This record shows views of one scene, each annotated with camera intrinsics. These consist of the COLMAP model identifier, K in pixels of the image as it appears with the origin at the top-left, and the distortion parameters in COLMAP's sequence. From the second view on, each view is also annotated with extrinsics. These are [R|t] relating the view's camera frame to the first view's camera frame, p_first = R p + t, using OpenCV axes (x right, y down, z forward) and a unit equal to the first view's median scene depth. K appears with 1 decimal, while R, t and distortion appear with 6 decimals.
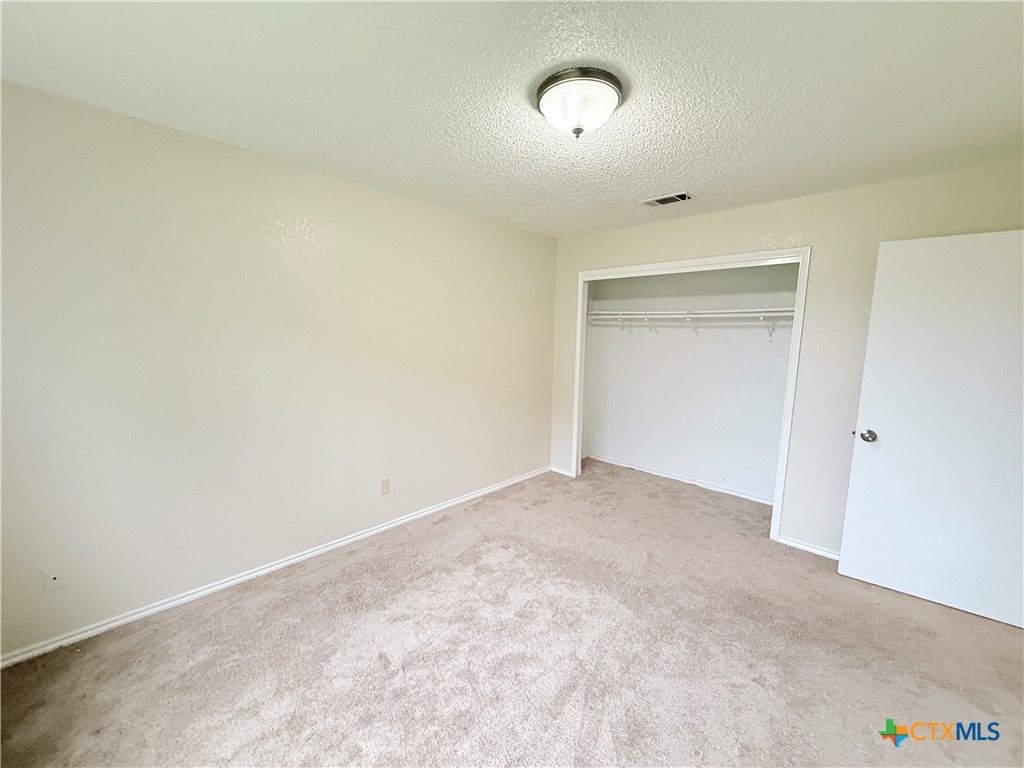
lens RADIAL K [[406.6, 0, 504.7], [0, 406.6, 389.4], [0, 0, 1]] dist [0.000114, -0.000212]
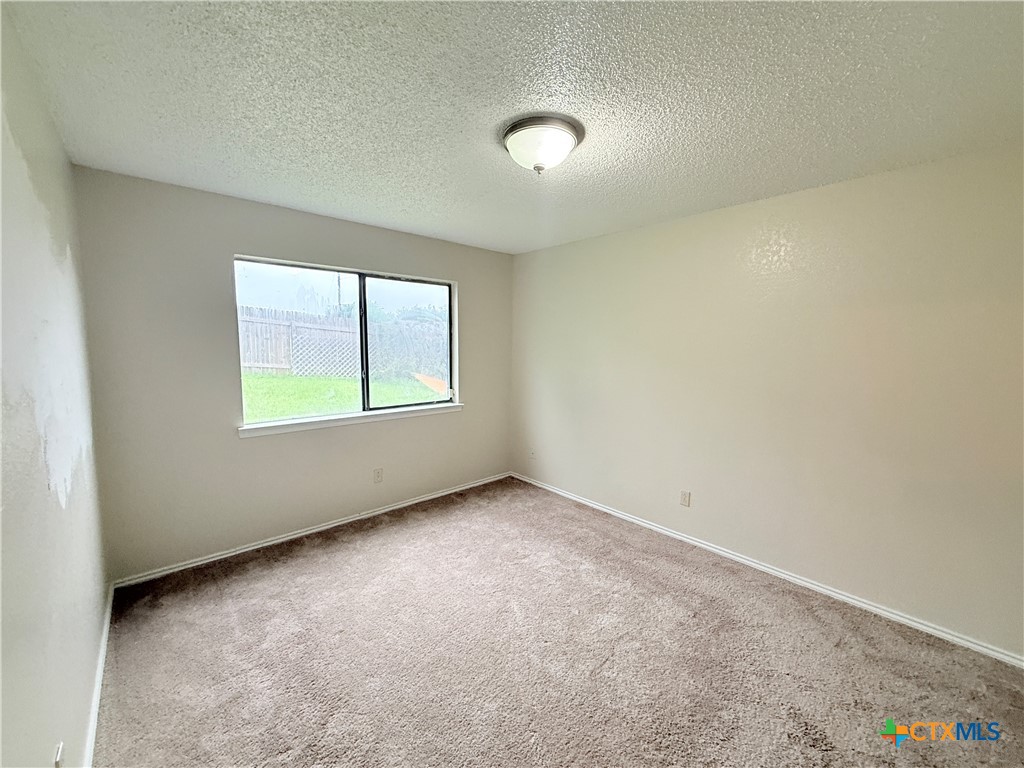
lens RADIAL K [[406.6, 0, 513.5], [0, 406.6, 387.7], [0, 0, 1]] dist [0.000114, -0.000212]
pose [[-0.055309, 0.083266, -0.994991, 0.615491], [-0.155253, 0.983679, 0.090950, -0.055169], [0.986325, 0.159505, -0.041479, 0.468377]]
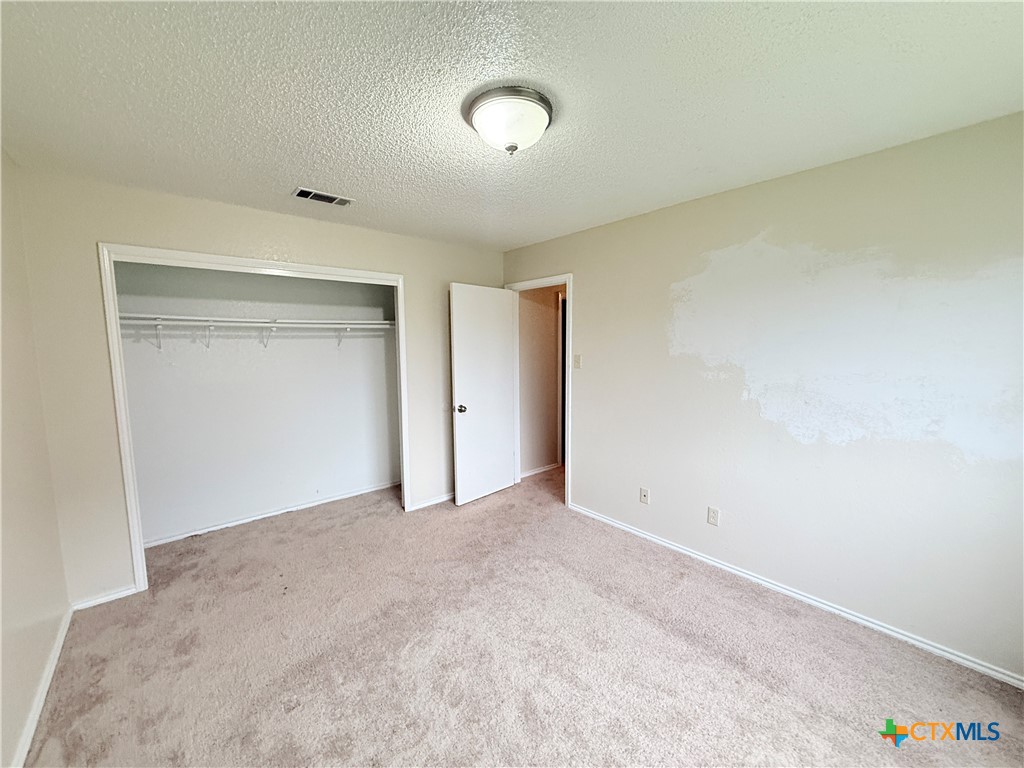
lens RADIAL K [[406.6, 0, 513.4], [0, 406.6, 387.0], [0, 0, 1]] dist [0.000114, -0.000212]
pose [[0.081965, -0.126886, 0.988525, -0.389186], [0.149907, 0.982148, 0.113637, -0.072340], [-0.985297, 0.138872, 0.099523, 0.426744]]
